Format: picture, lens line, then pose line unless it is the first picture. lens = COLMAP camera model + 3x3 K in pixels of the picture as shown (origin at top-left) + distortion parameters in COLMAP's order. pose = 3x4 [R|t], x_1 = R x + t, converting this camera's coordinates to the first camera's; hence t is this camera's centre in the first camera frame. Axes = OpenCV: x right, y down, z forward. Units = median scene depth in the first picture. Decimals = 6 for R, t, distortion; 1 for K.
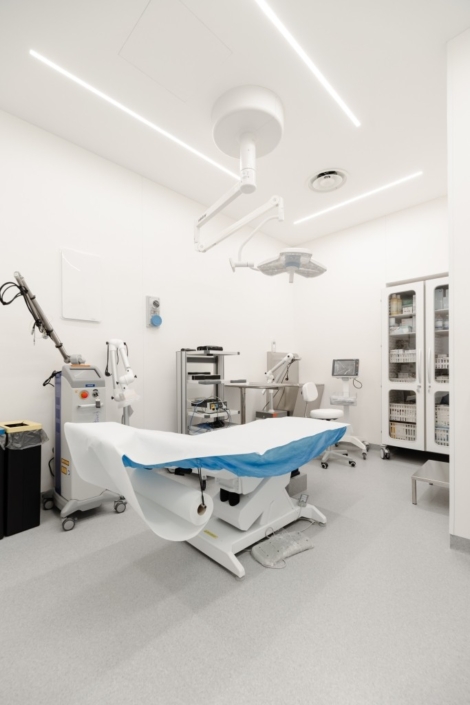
lens RADIAL K [[306.1, 0, 235.5], [0, 306.1, 372.5], [0, 0, 1]] dist [0.001202, -0.001999]
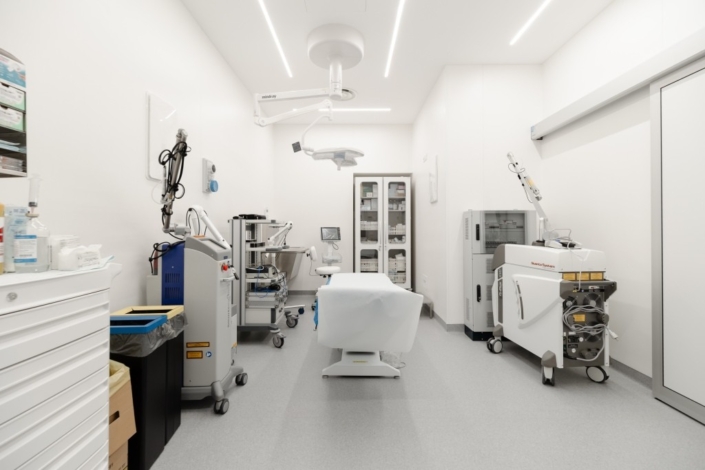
lens RADIAL K [[306.1, 0, 345.5], [0, 306.1, 231.3], [0, 0, 1]] dist [0.001202, -0.001999]
pose [[0.718838, -0.000009, 0.695178, -0.563956], [0.006161, 0.999961, -0.006358, -0.020334], [-0.695151, 0.008853, 0.718810, 0.037985]]
